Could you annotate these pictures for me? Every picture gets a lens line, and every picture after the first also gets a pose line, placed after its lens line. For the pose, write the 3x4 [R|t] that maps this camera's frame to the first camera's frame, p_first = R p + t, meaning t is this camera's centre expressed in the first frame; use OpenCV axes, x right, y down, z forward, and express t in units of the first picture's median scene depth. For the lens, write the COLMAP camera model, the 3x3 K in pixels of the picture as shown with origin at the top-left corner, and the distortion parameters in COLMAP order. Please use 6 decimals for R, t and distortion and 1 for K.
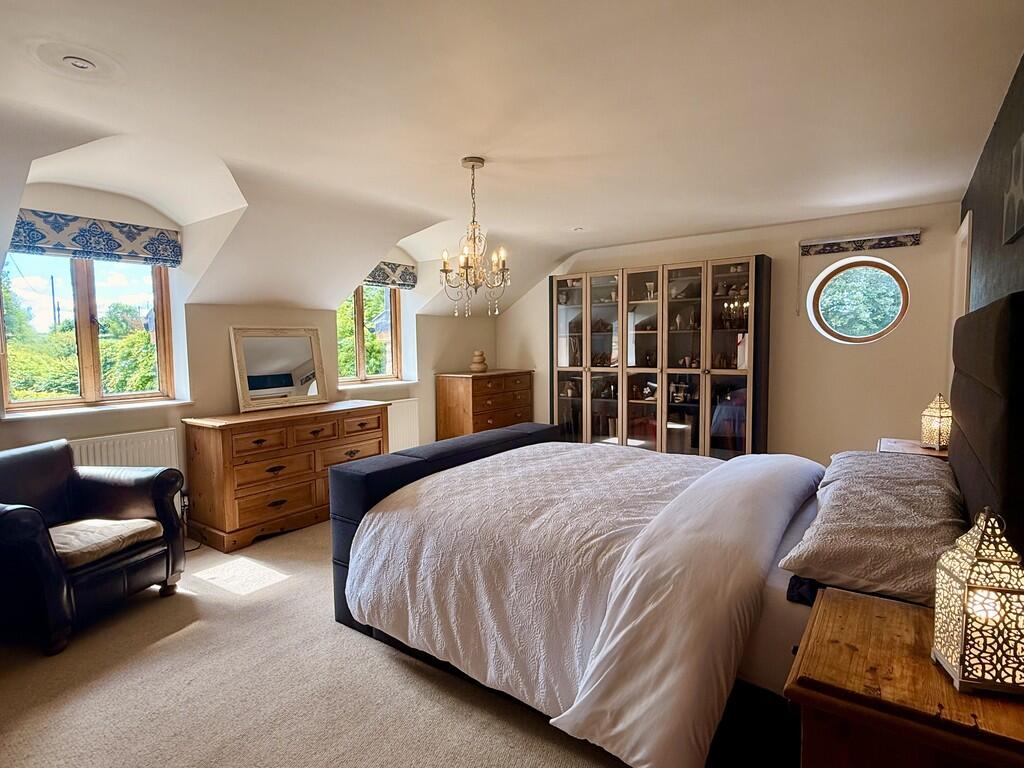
lens RADIAL K [[537.6, 0, 511.8], [0, 537.6, 382.9], [0, 0, 1]] dist [0.000089, -0.000005]
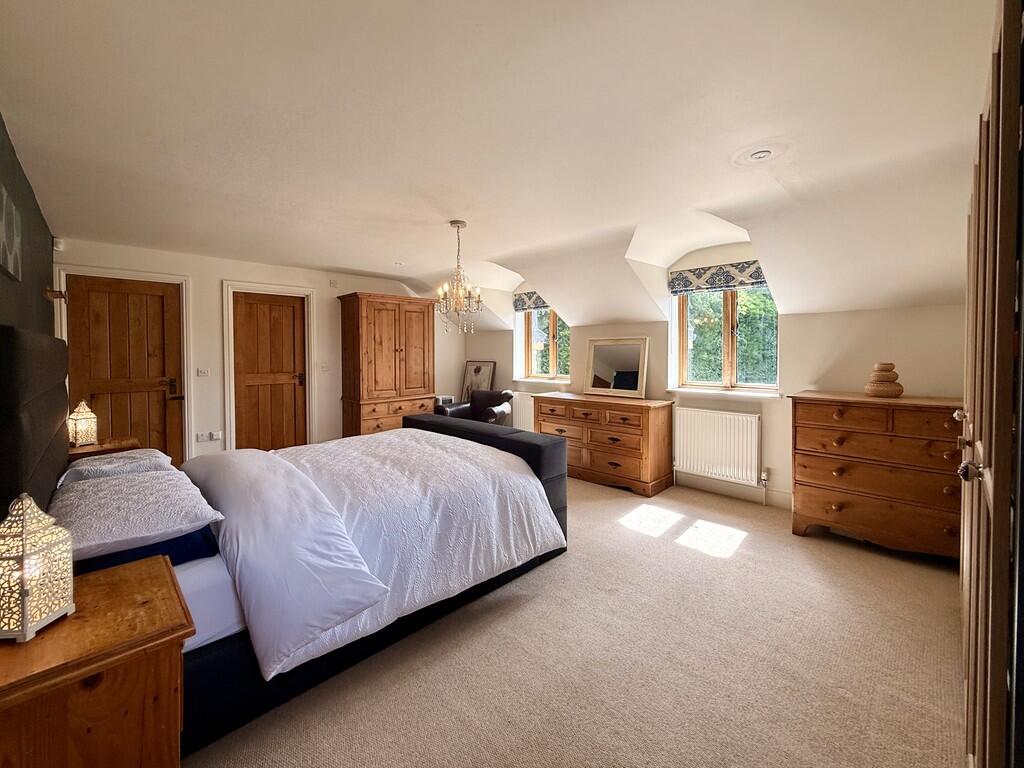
lens RADIAL K [[413.3, 0, 512.3], [0, 413.3, 359.2], [0, 0, 1]] dist [0.000253, 0.000658]
pose [[-0.162174, 0.033283, -0.986201, 0.645274], [-0.067241, 0.996735, 0.044696, -0.076445], [0.984469, 0.073562, -0.159406, 0.883123]]
